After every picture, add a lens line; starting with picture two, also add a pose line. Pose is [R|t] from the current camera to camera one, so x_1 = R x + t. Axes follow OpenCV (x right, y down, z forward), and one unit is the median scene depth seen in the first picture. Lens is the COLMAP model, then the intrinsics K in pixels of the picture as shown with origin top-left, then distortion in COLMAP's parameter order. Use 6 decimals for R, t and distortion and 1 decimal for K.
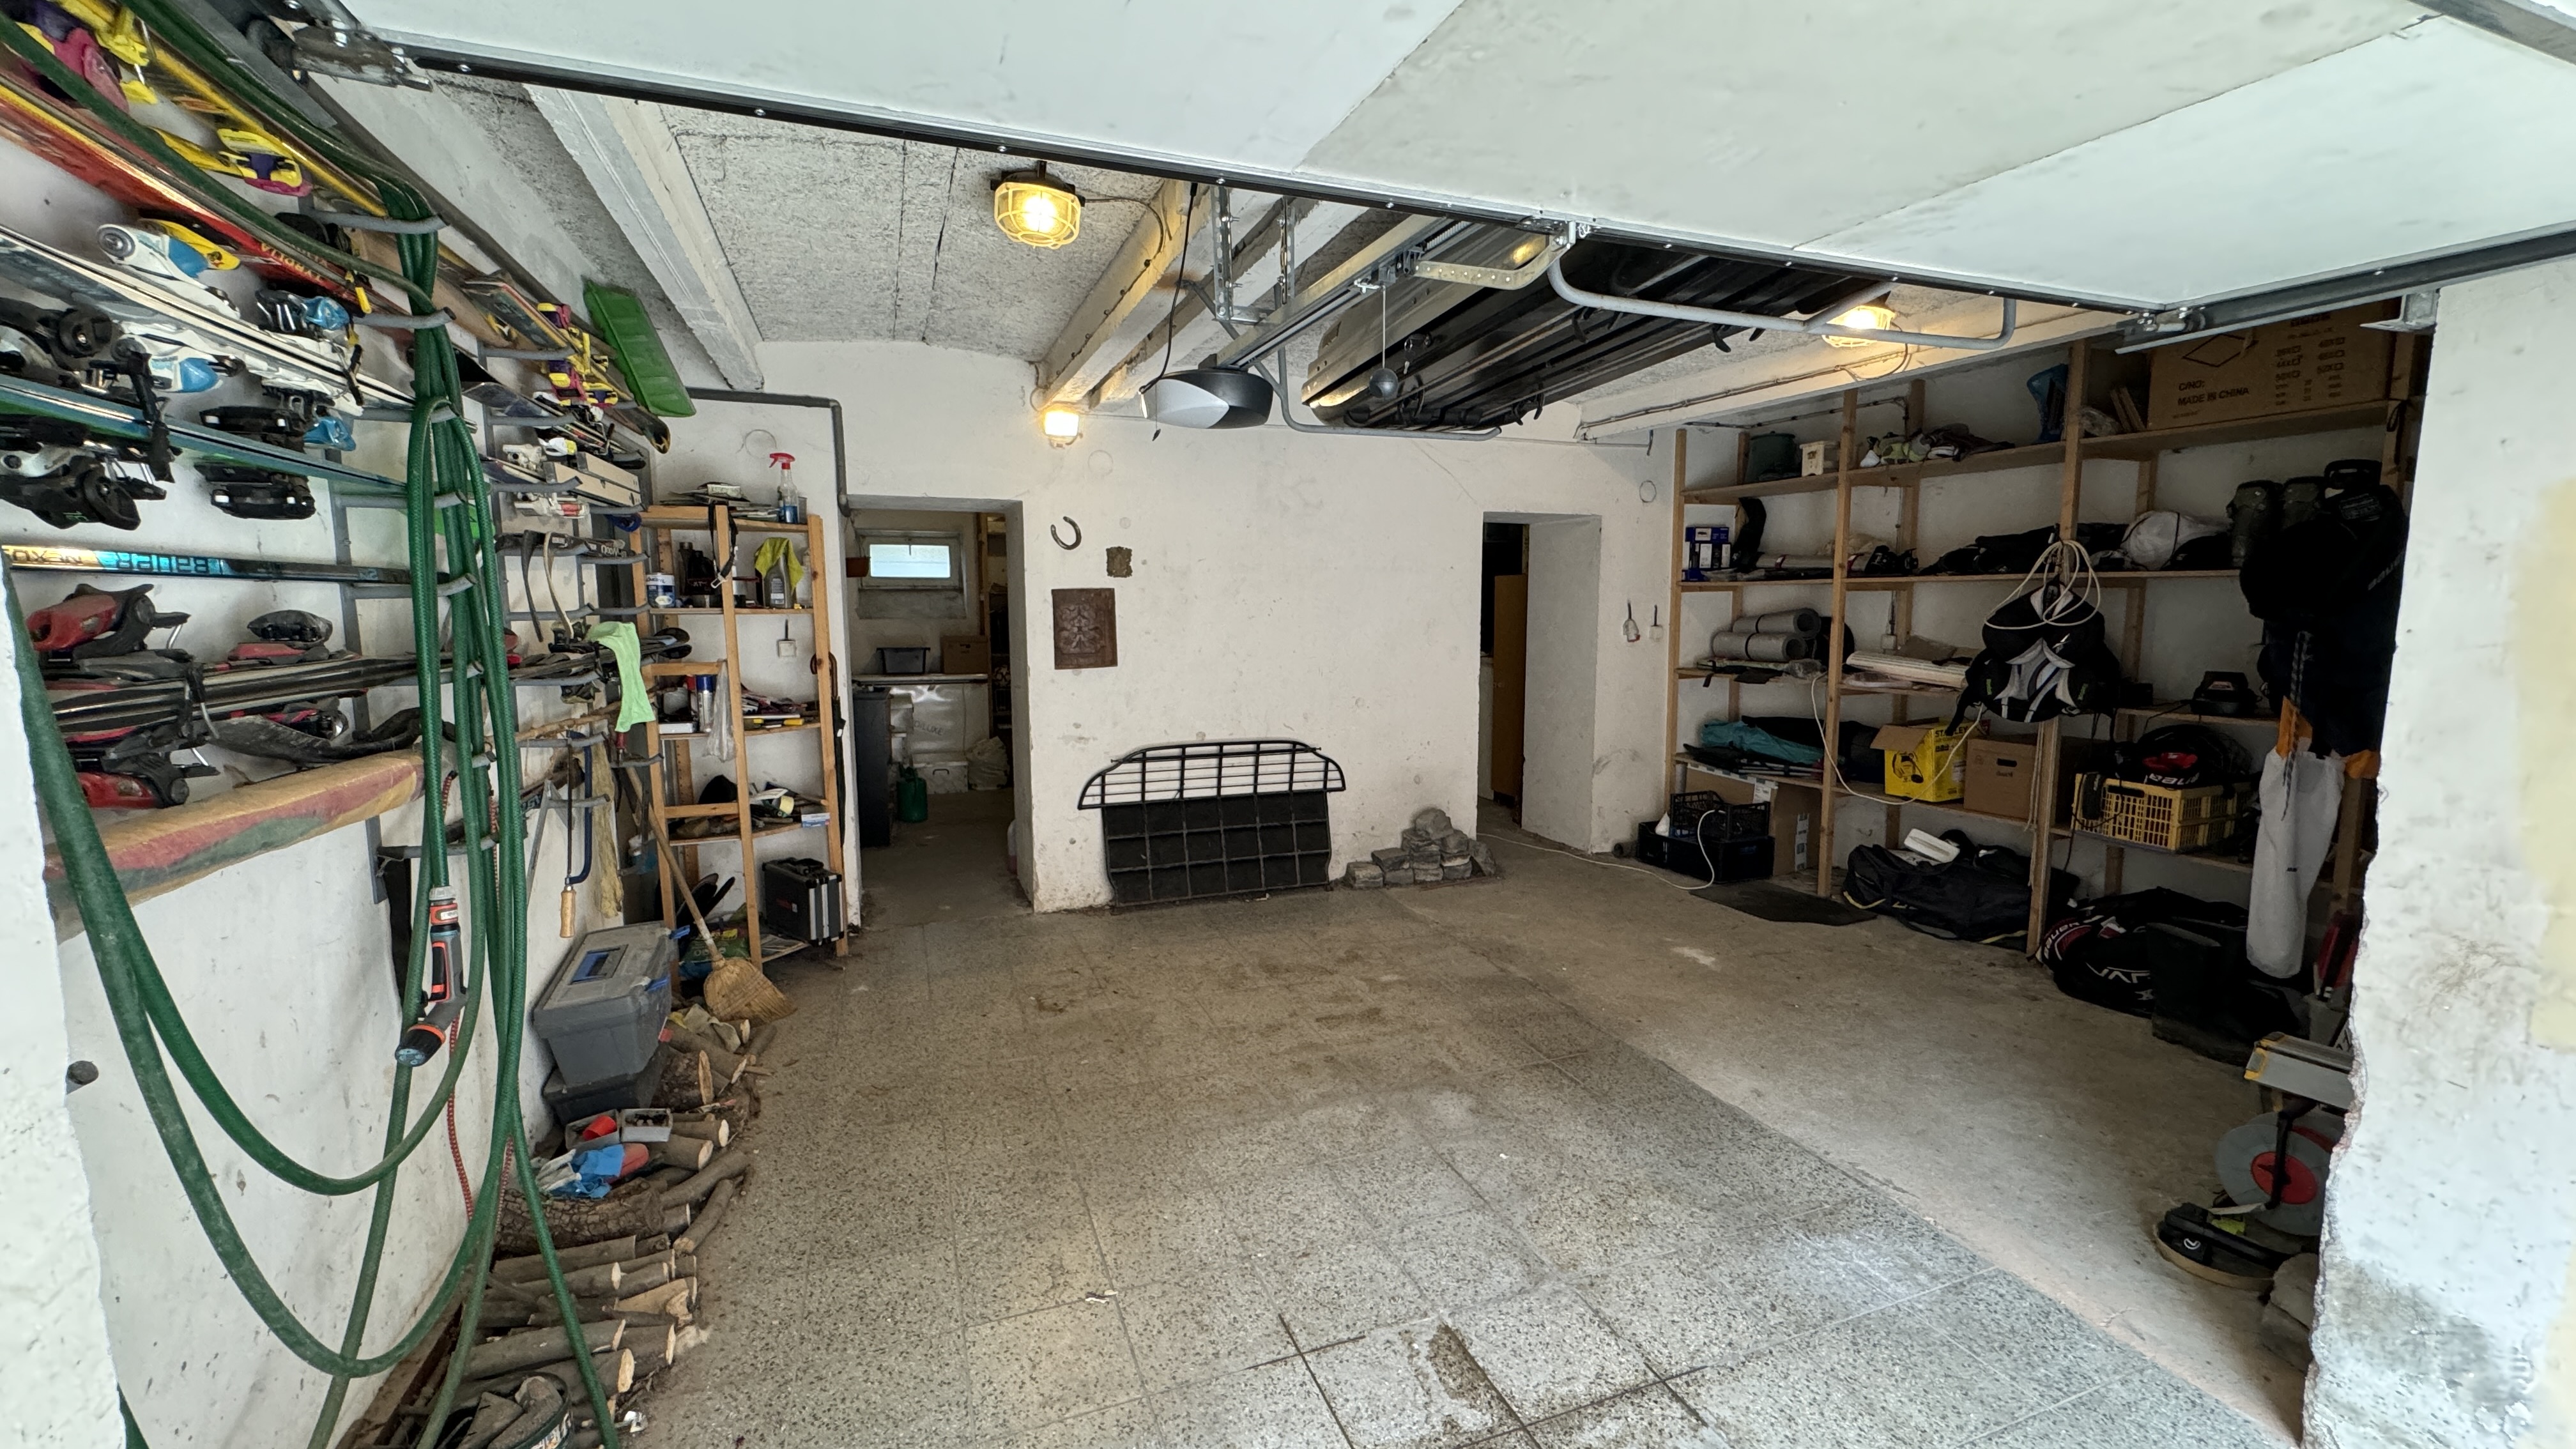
lens RADIAL K [[1025.6, 0, 1288.0], [0, 1025.6, 724.5], [0, 0, 1]] dist [0.000378, 0.000071]
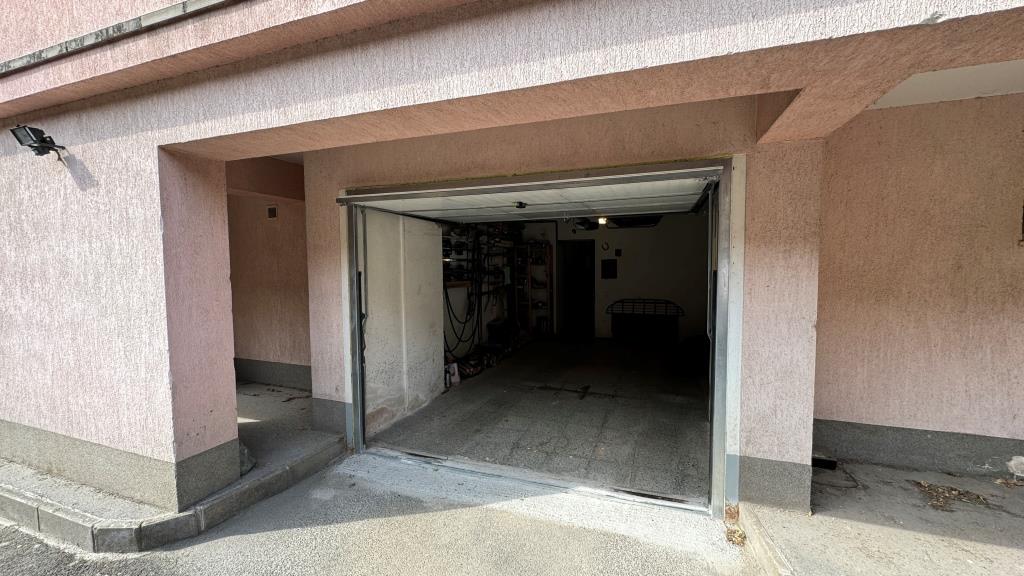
lens RADIAL K [[407.7, 0, 512.0], [0, 407.7, 288.0], [0, 0, 1]] dist [0.000378, 0.000071]
pose [[0.749734, 0.033824, -0.660874, 0.649913], [-0.070984, 0.997041, -0.029499, 0.063132], [0.657921, 0.069028, 0.749917, -0.519643]]
